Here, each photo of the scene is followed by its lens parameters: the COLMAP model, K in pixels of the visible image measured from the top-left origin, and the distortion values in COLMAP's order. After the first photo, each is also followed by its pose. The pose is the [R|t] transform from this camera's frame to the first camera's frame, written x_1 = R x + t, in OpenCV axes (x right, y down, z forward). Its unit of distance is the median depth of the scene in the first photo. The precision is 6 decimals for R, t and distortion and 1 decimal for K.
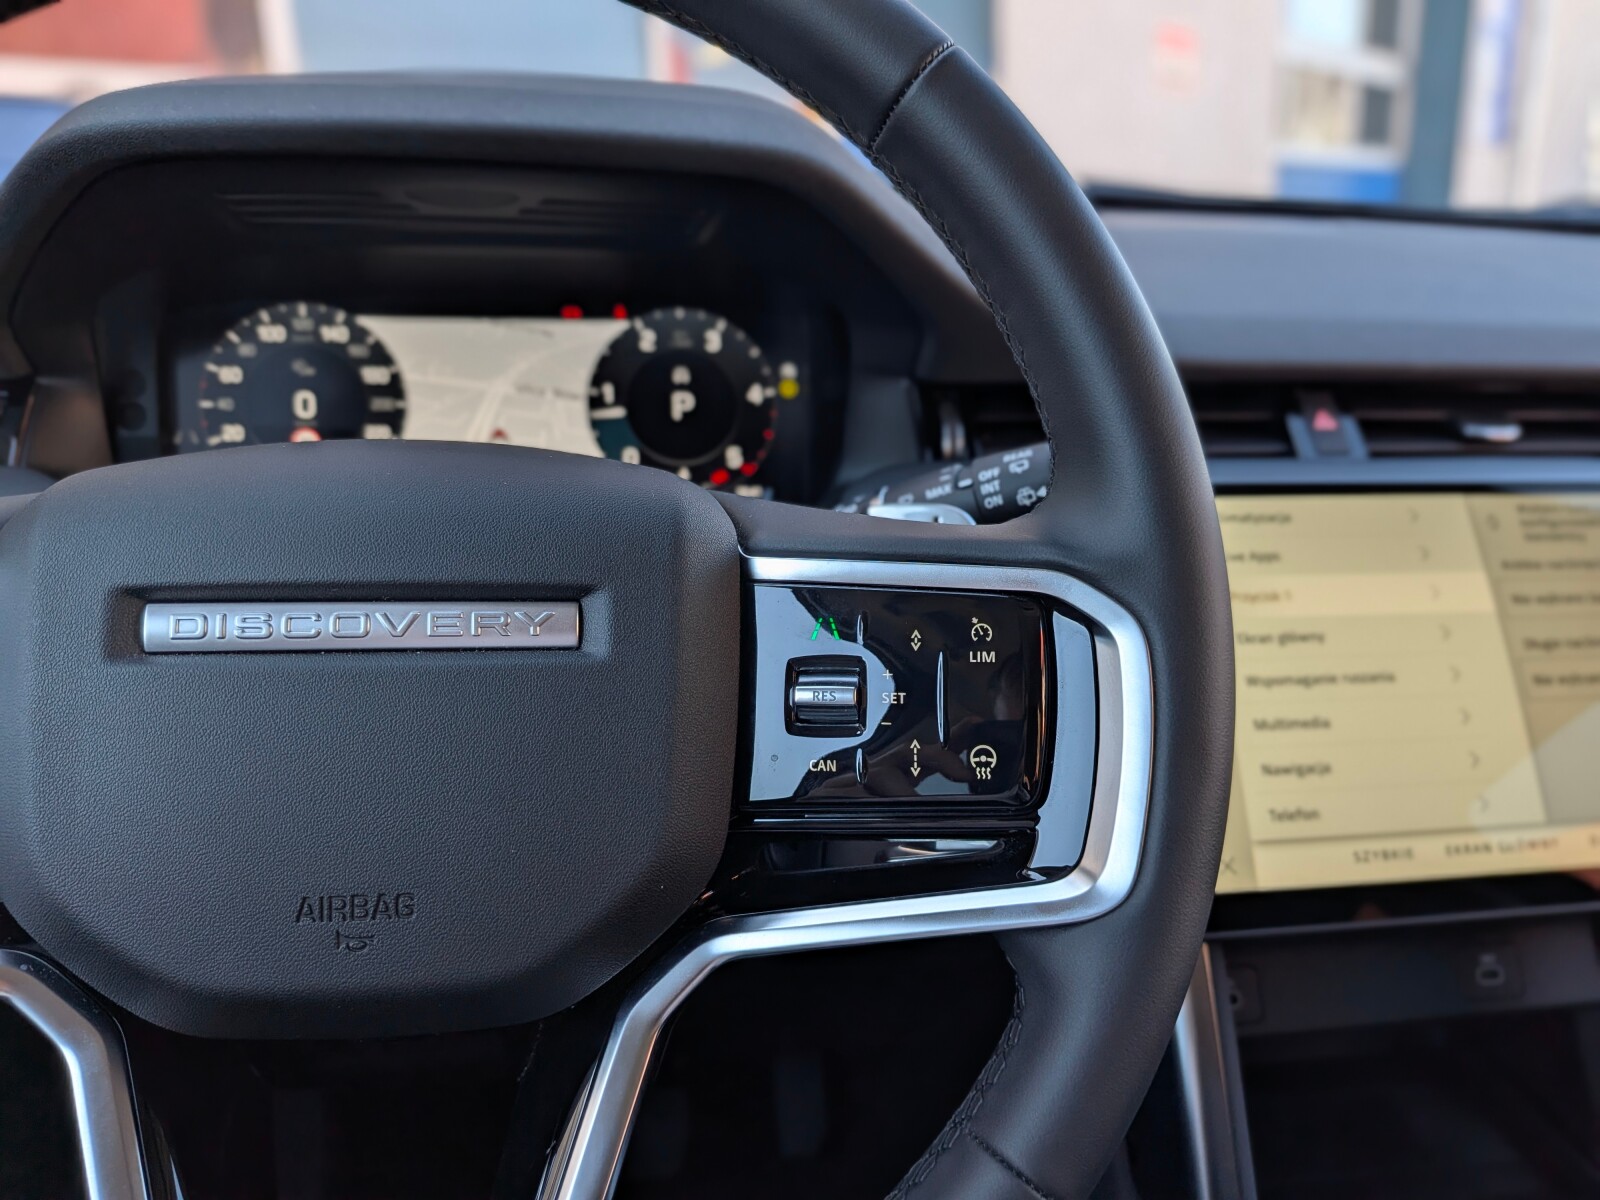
lens RADIAL K [[1162.9, 0, 789.2], [0, 1162.9, 596.2], [0, 0, 1]] dist [0.052886, -0.087989]
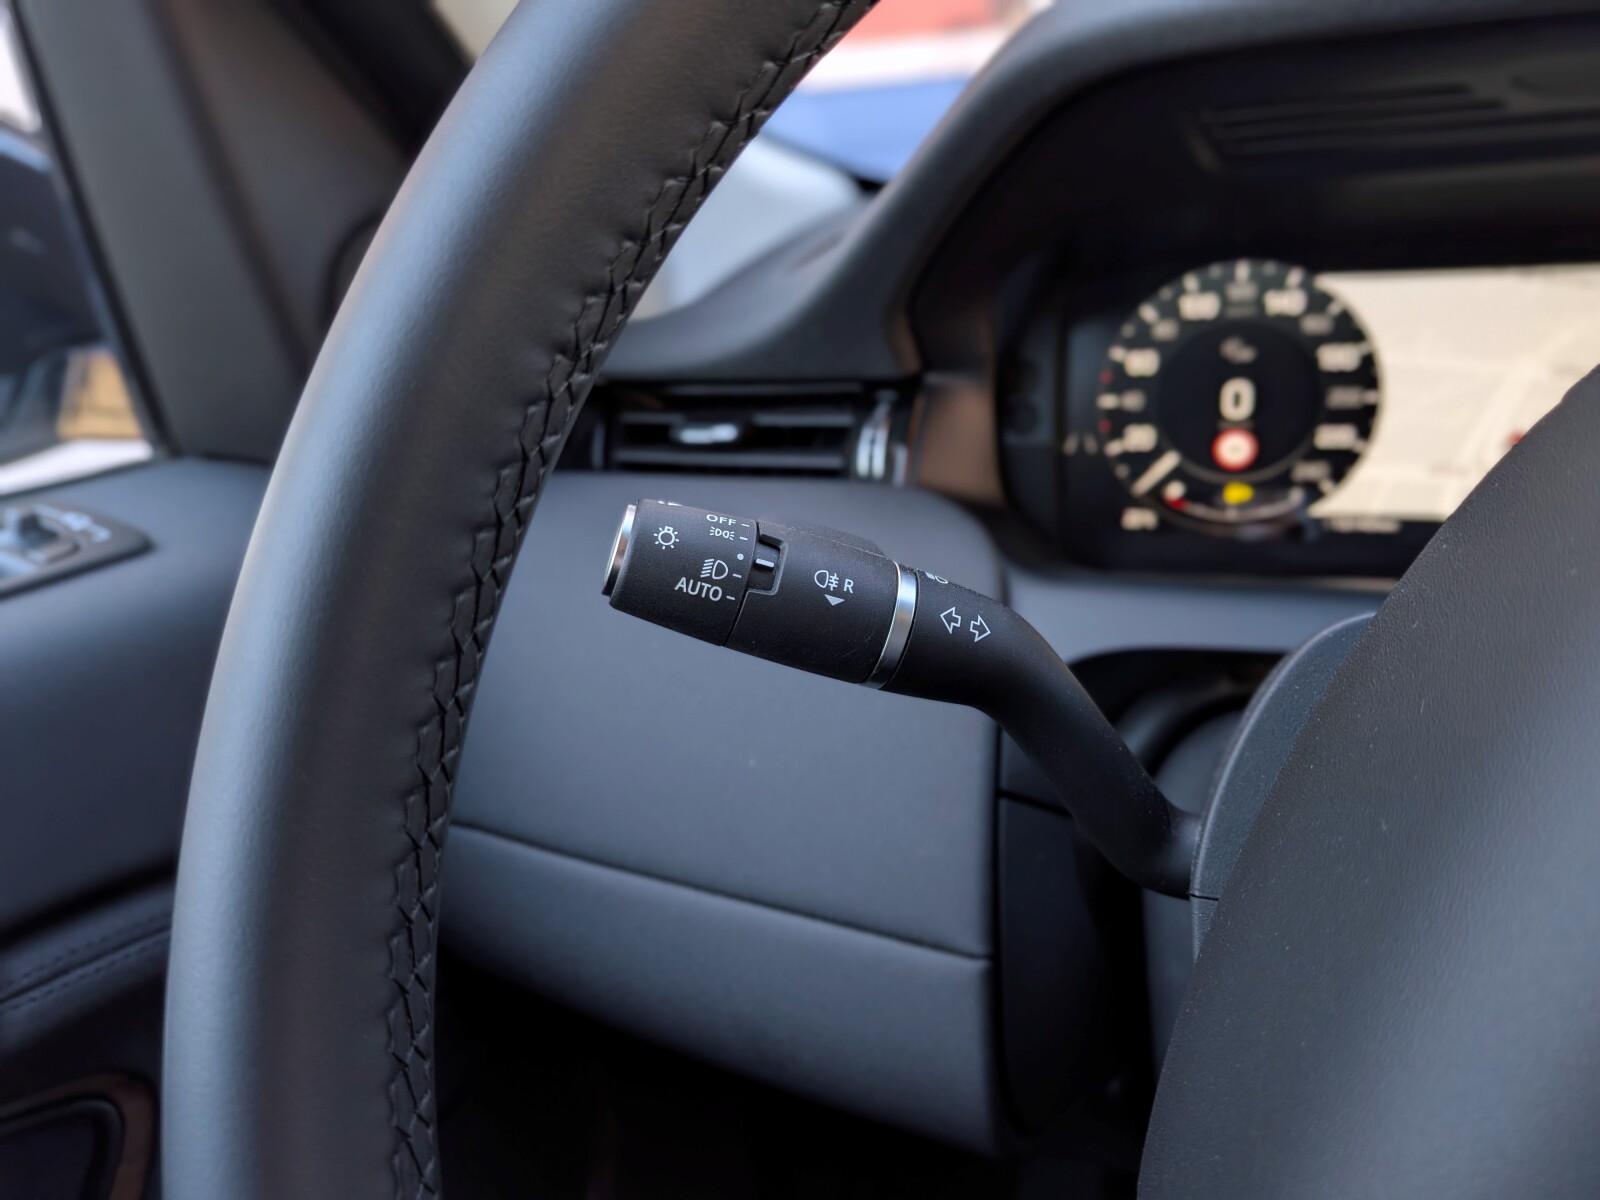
lens RADIAL K [[1235.2, 0, 770.5], [0, 1235.2, 606.3], [0, 0, 1]] dist [-0.006551, -0.046231]
pose [[0.840829, 0.073992, -0.536220, -0.232500], [-0.053881, 0.997134, 0.053104, -0.058097], [0.538612, -0.015759, 0.842406, 0.177406]]
